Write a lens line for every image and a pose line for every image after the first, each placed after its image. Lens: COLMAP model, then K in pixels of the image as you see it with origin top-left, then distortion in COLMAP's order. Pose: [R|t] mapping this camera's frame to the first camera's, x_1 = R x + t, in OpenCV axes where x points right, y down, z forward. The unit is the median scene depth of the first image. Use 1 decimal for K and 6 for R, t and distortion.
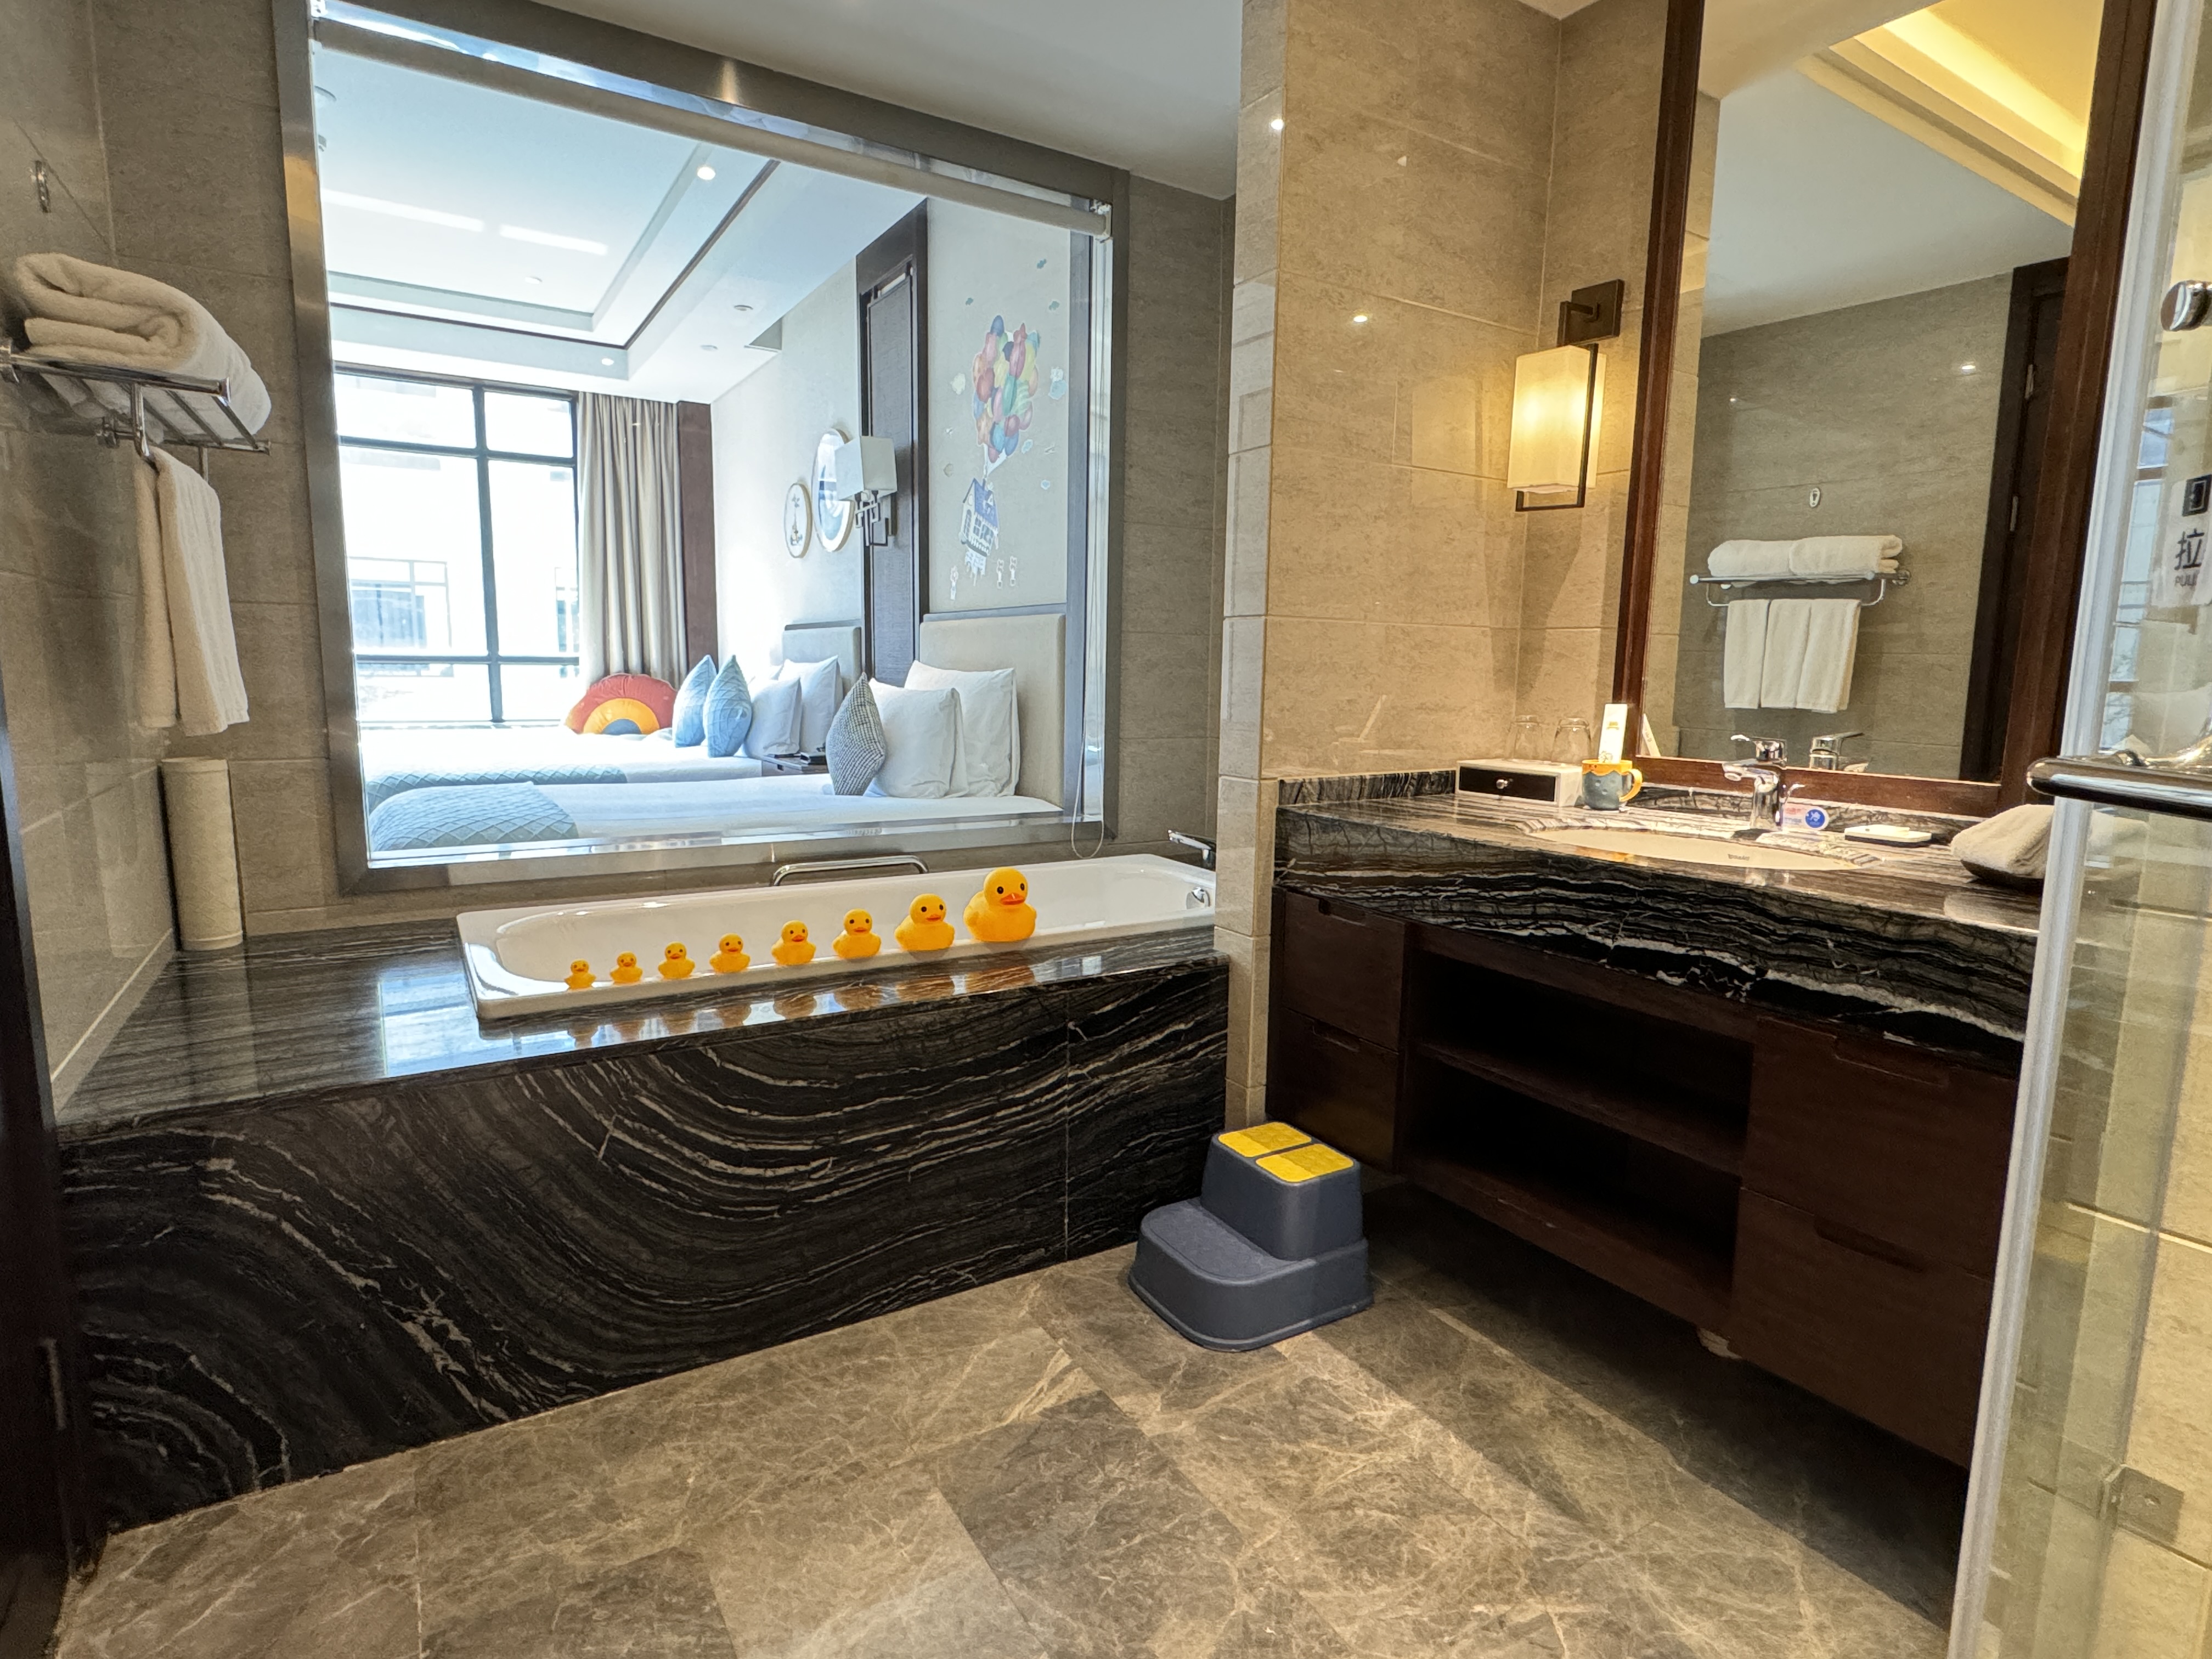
lens RADIAL K [[1146.5, 0, 1106.0], [0, 1146.5, 829.5], [0, 0, 1]] dist [0.002470, 0.000220]
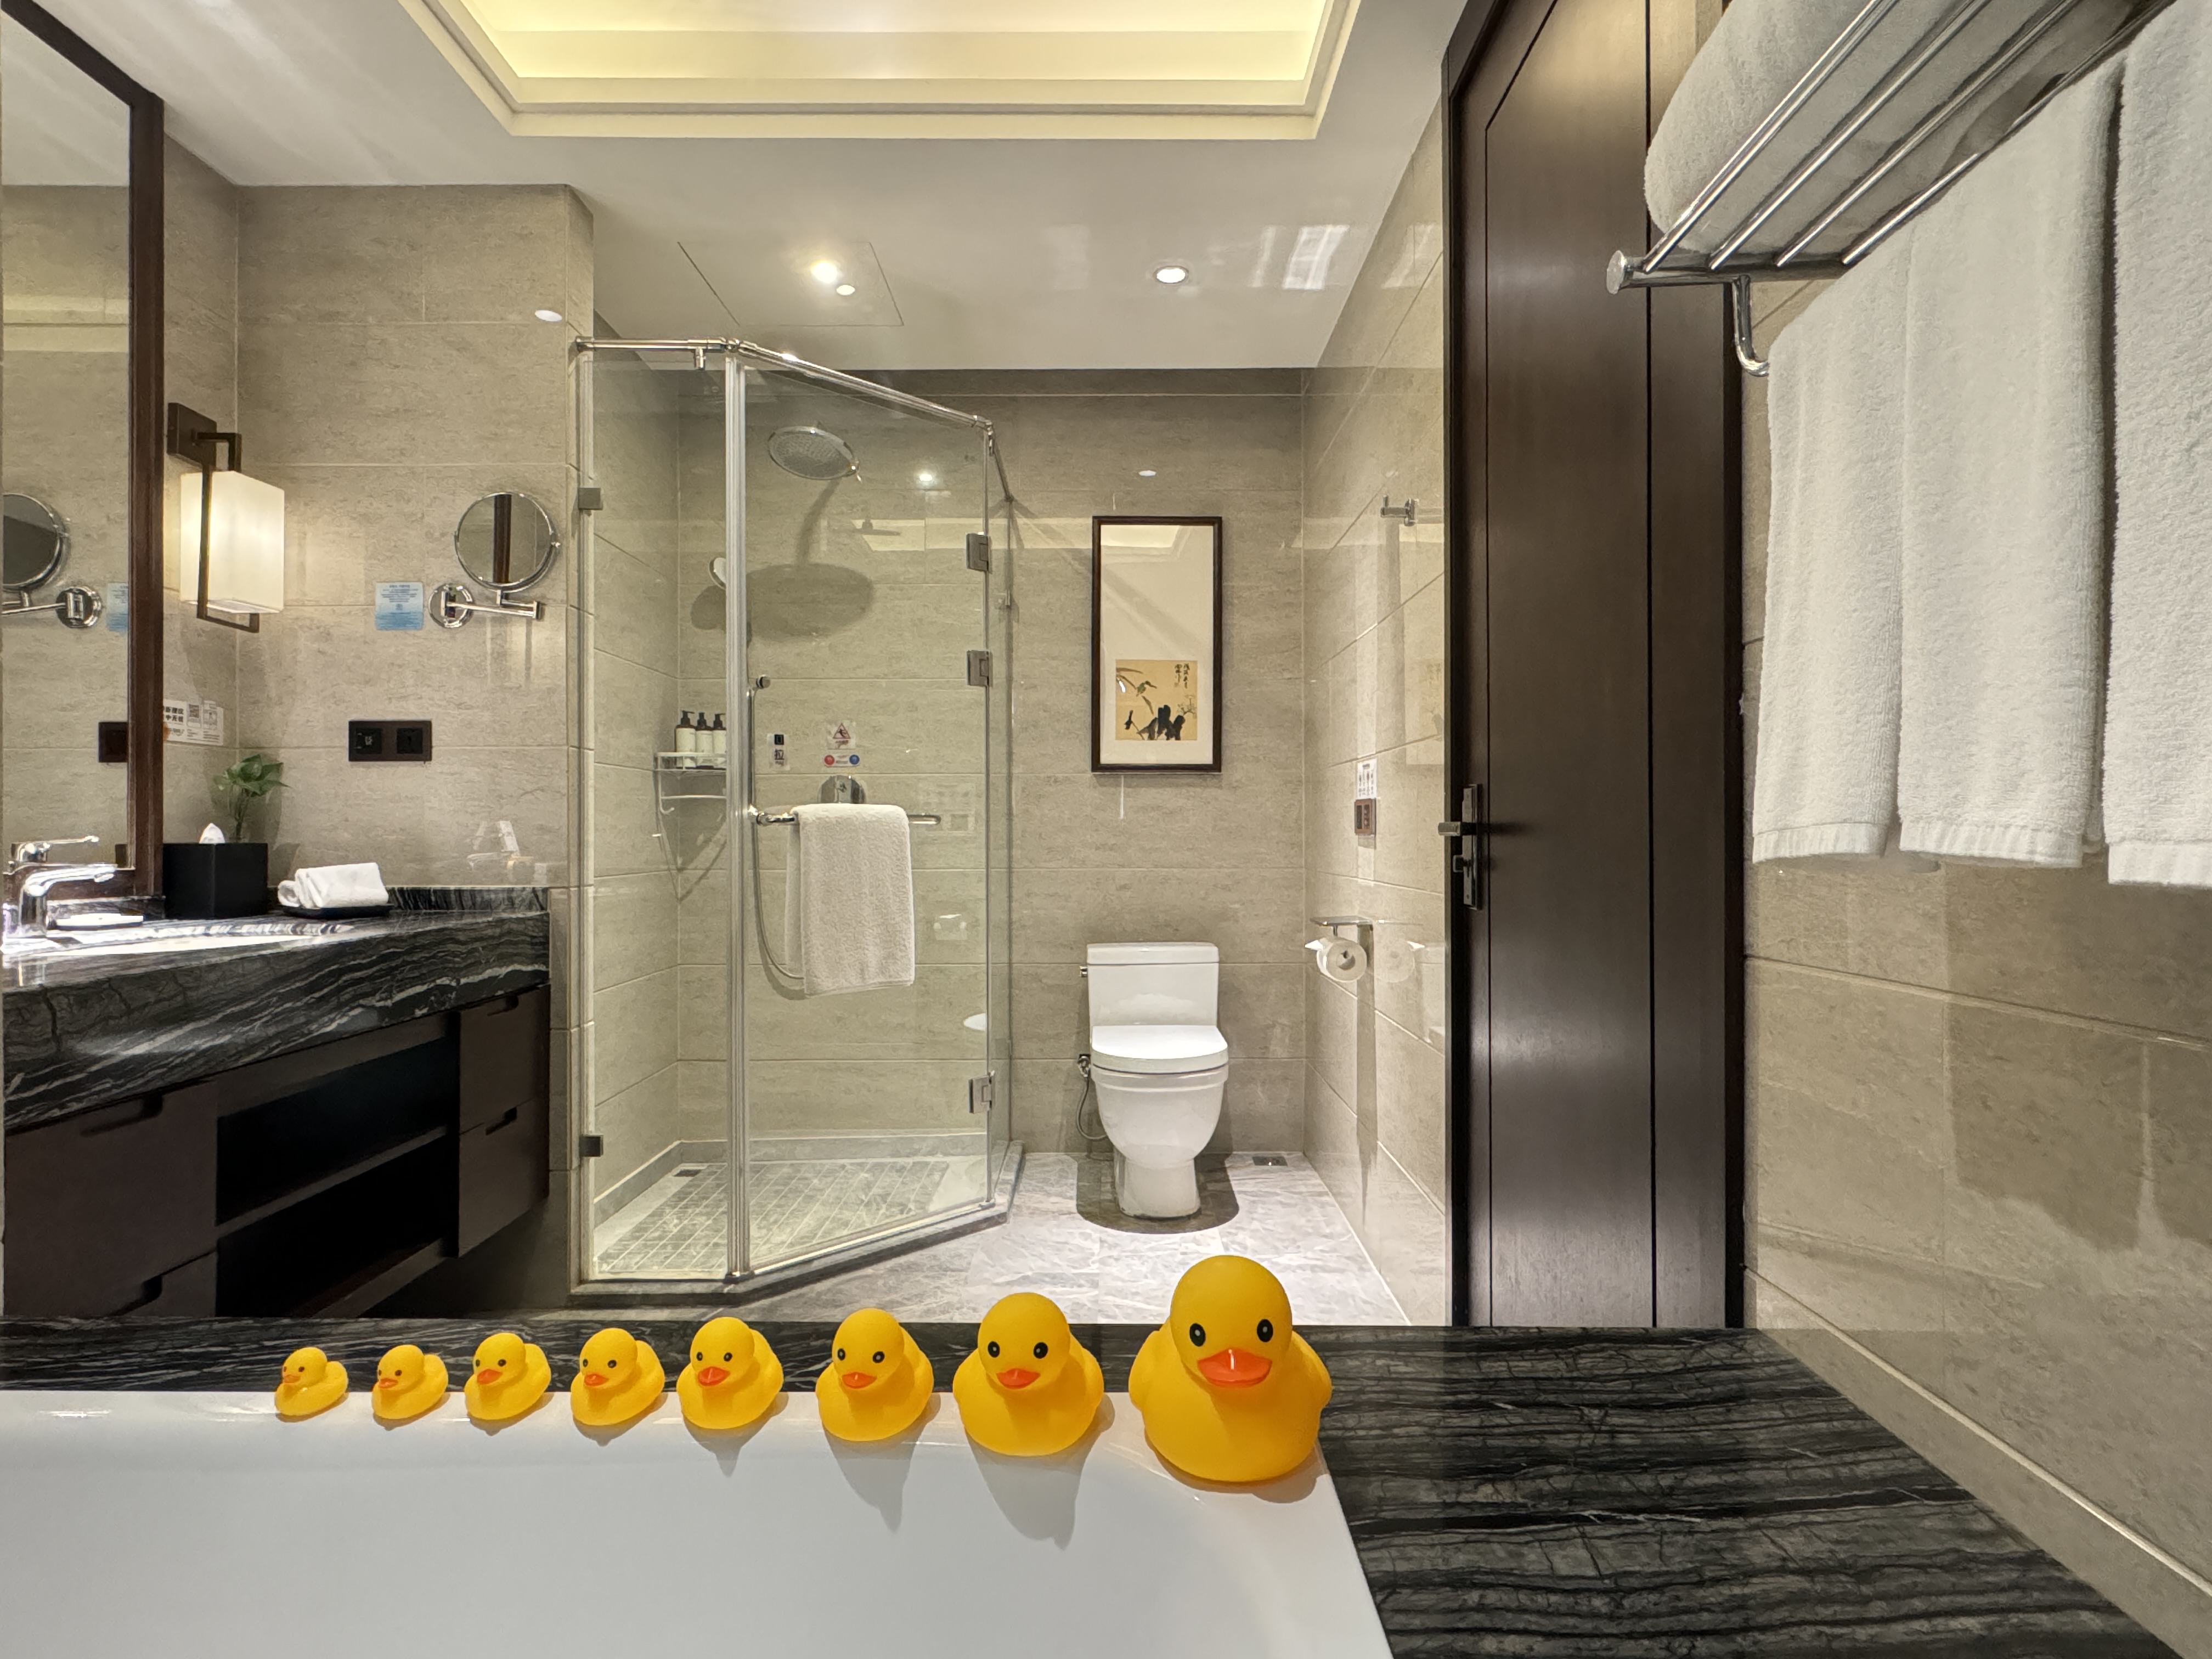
lens RADIAL K [[1146.5, 0, 1106.0], [0, 1146.5, 829.5], [0, 0, 1]] dist [0.002470, 0.000220]
pose [[-0.844689, -0.013343, 0.535091, -0.826614], [0.065134, 0.989698, 0.127498, -0.183384], [-0.531279, 0.142549, -0.835118, 1.596826]]
